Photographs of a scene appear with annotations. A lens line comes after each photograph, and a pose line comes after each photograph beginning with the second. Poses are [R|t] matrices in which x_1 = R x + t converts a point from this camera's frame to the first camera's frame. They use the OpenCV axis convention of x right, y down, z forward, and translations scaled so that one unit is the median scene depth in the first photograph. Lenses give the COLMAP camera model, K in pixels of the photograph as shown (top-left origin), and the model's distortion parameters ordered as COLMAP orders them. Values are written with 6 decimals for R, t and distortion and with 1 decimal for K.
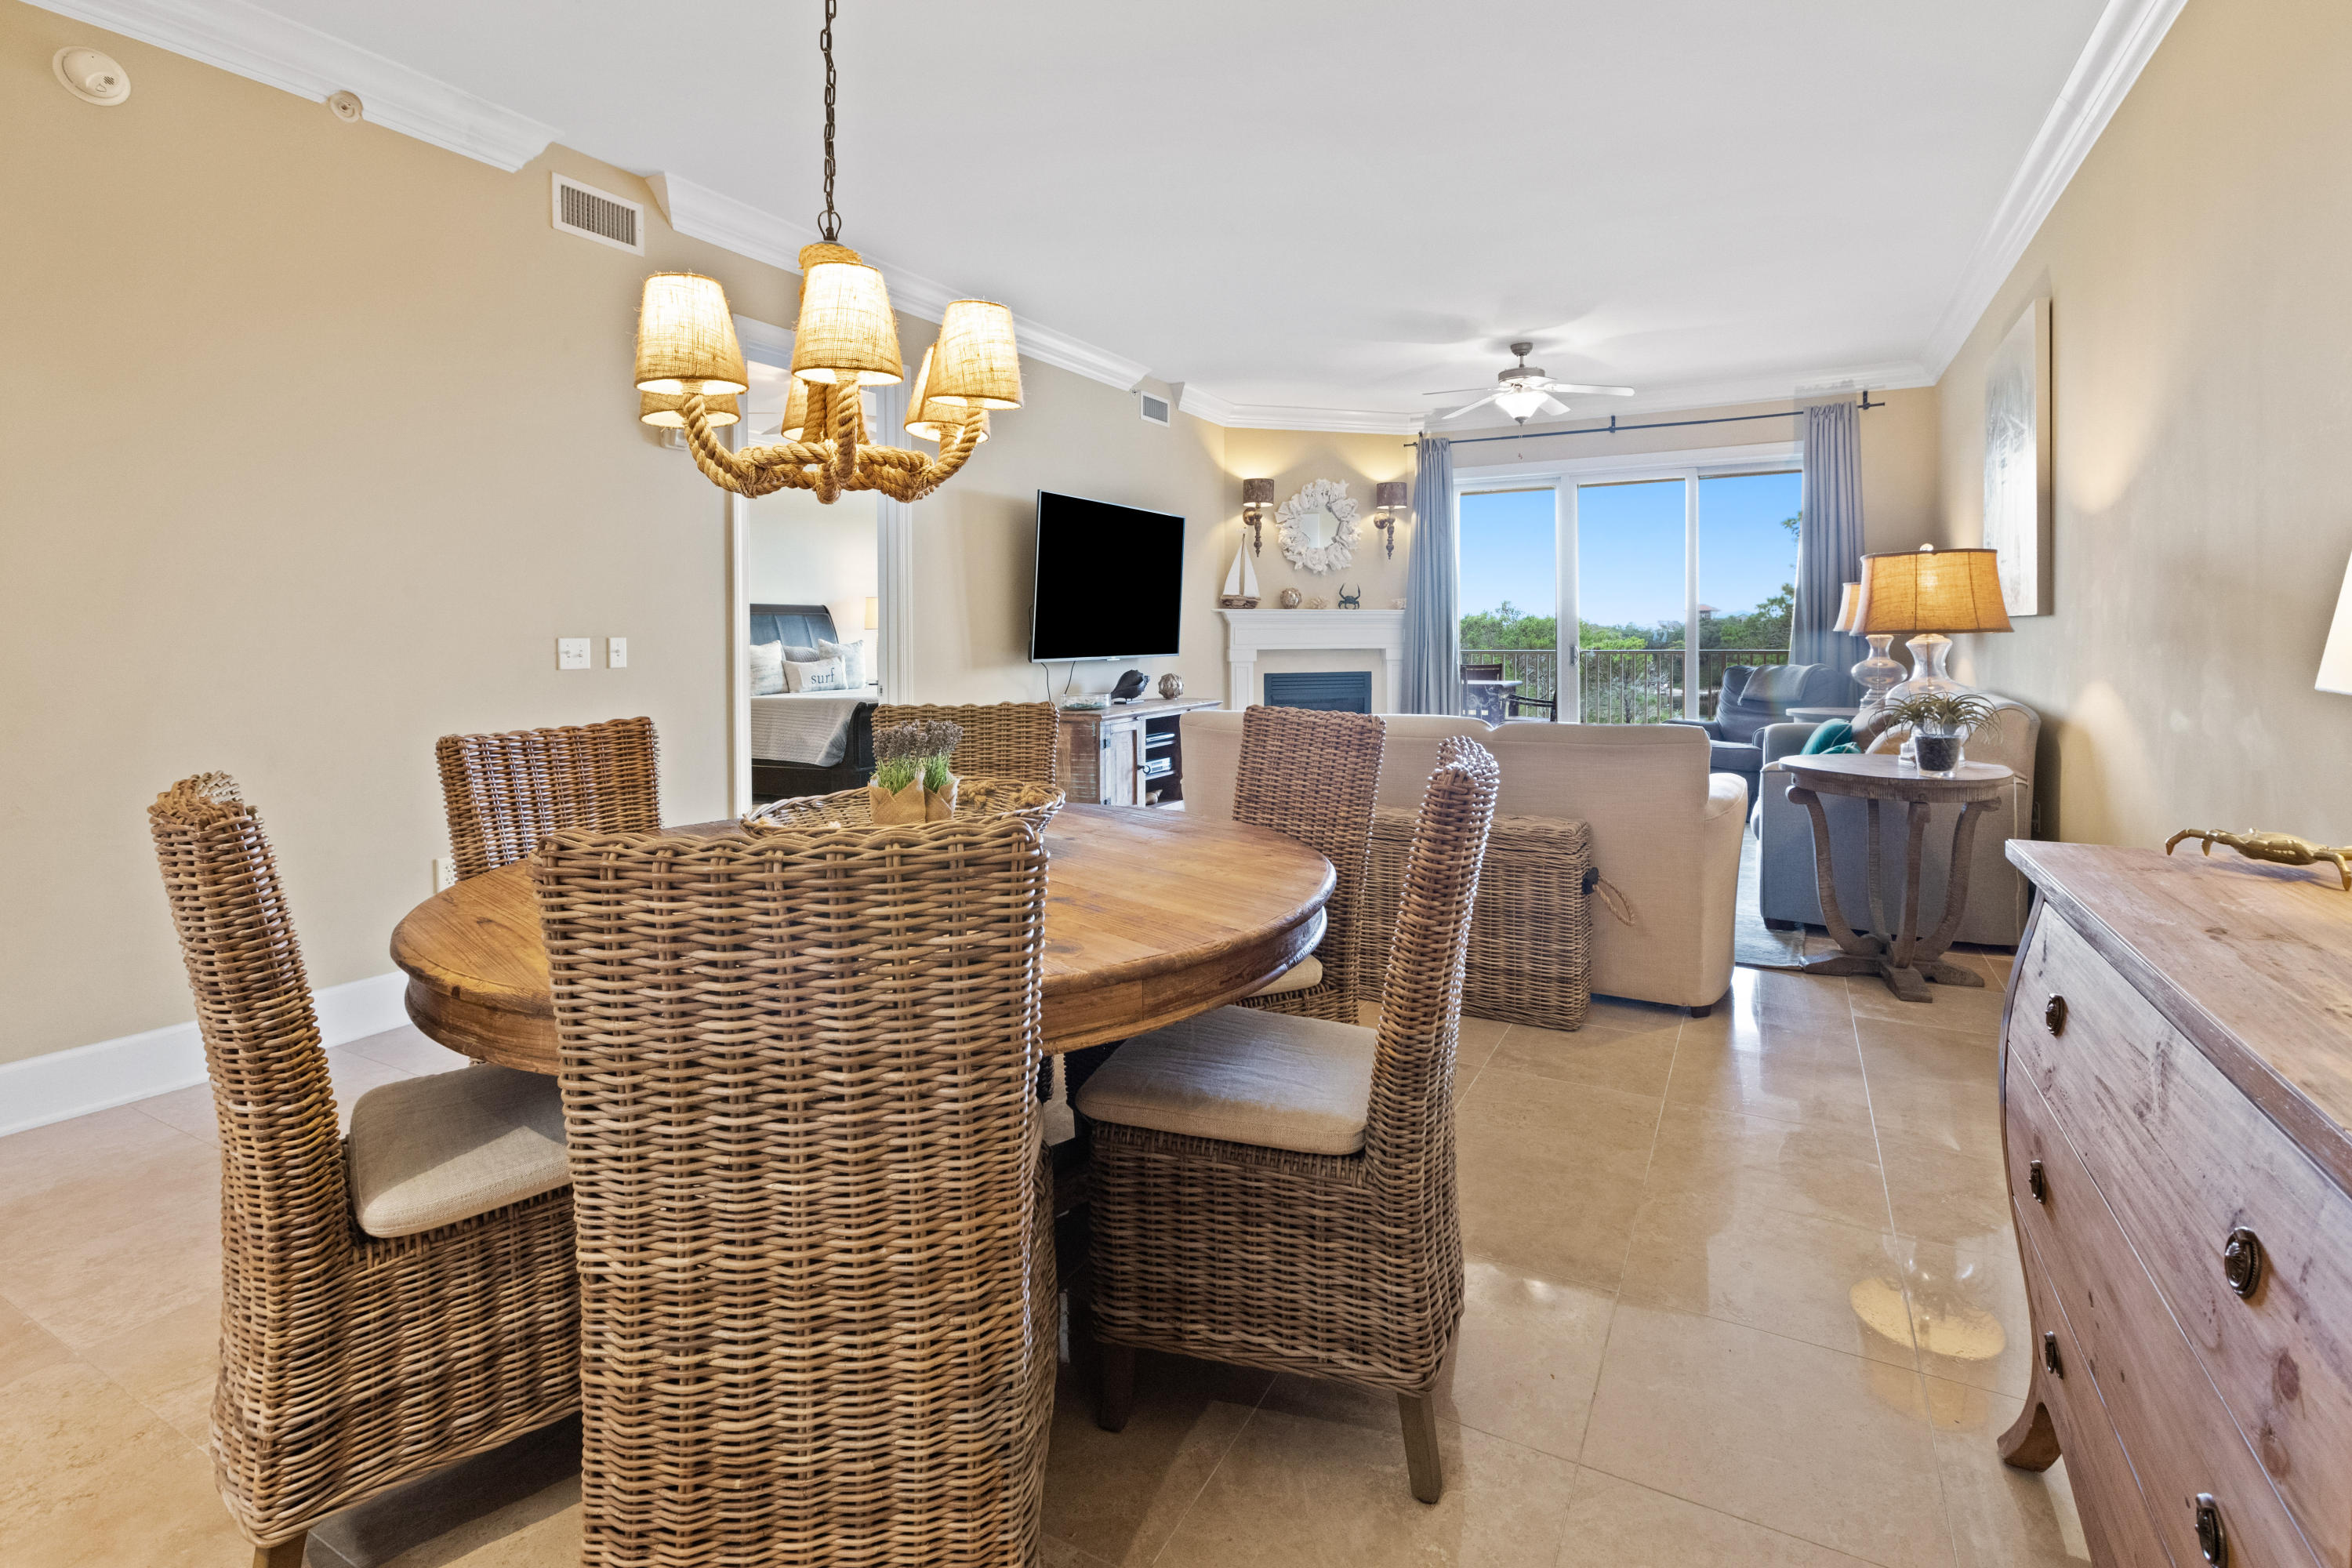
lens RADIAL K [[1086.1, 0, 1183.6], [0, 1086.1, 654.4], [0, 0, 1]] dist [0.004623, 0.000597]
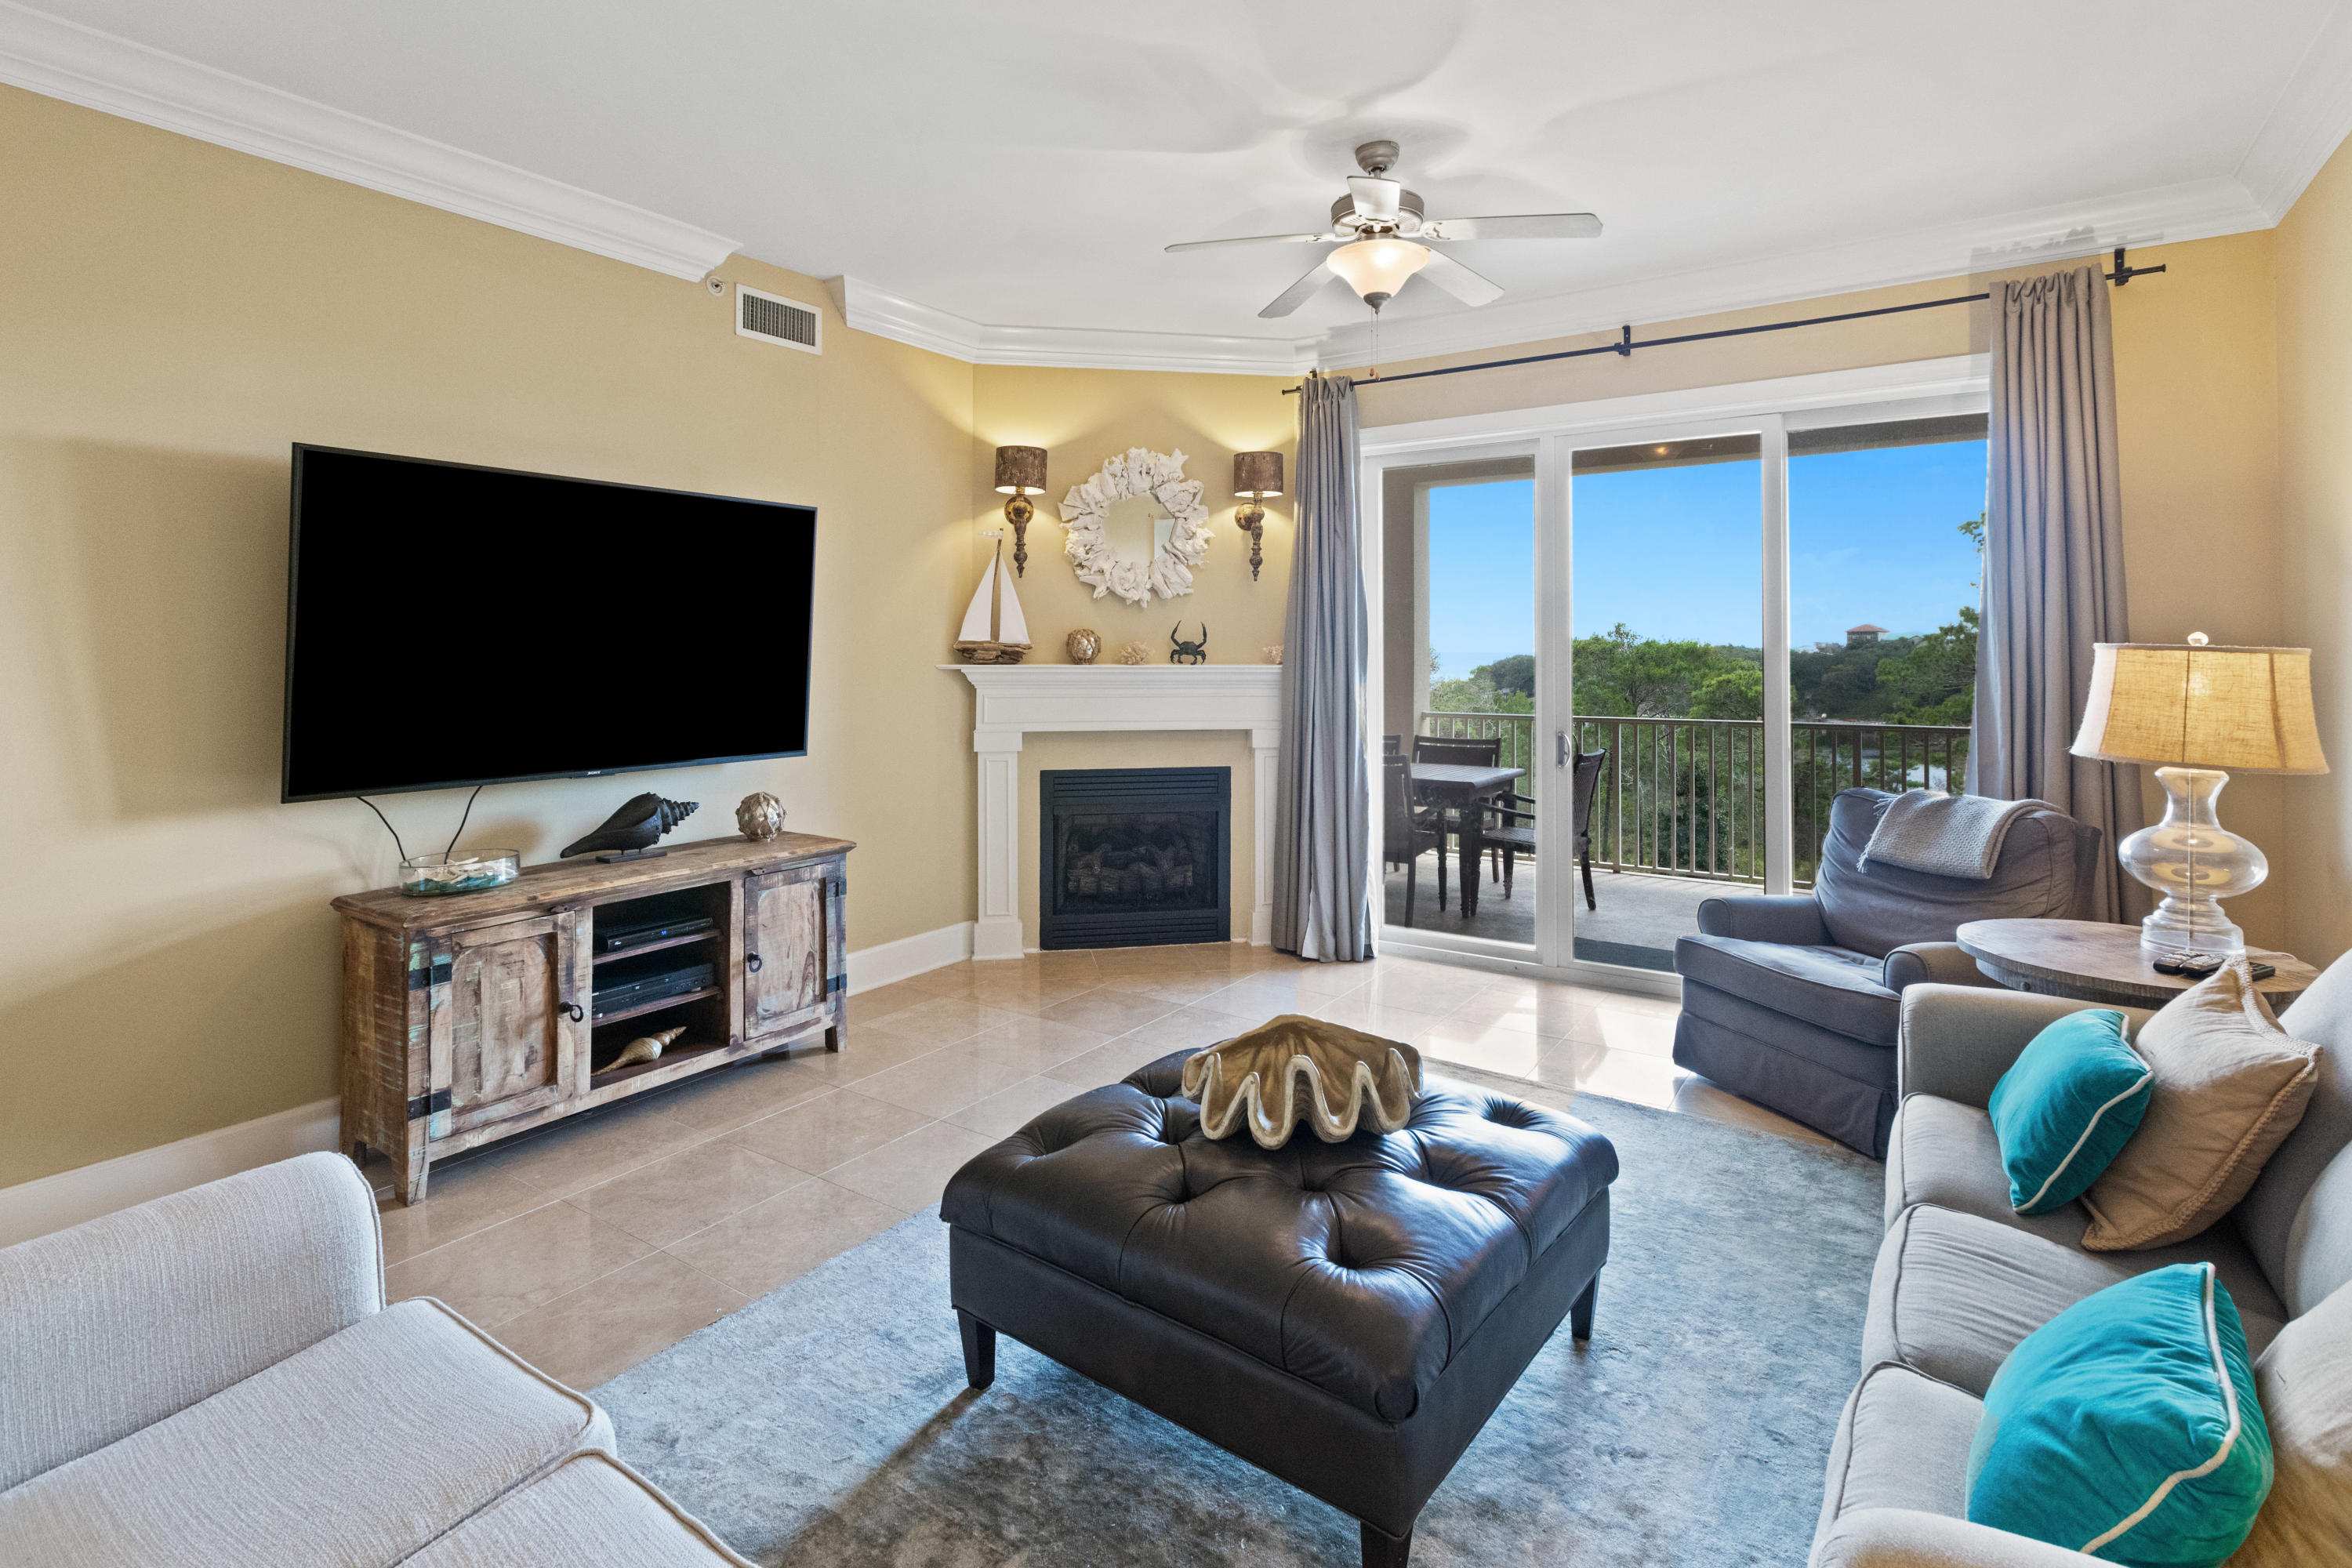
lens RADIAL K [[1141.0, 0, 1178.2], [0, 1141.0, 636.7], [0, 0, 1]] dist [-0.000207, -0.000216]
pose [[0.994956, 0.005404, -0.100163, 0.218030], [-0.008551, 0.999482, -0.031017, -0.038538], [0.099944, 0.031717, 0.994487, 0.386092]]
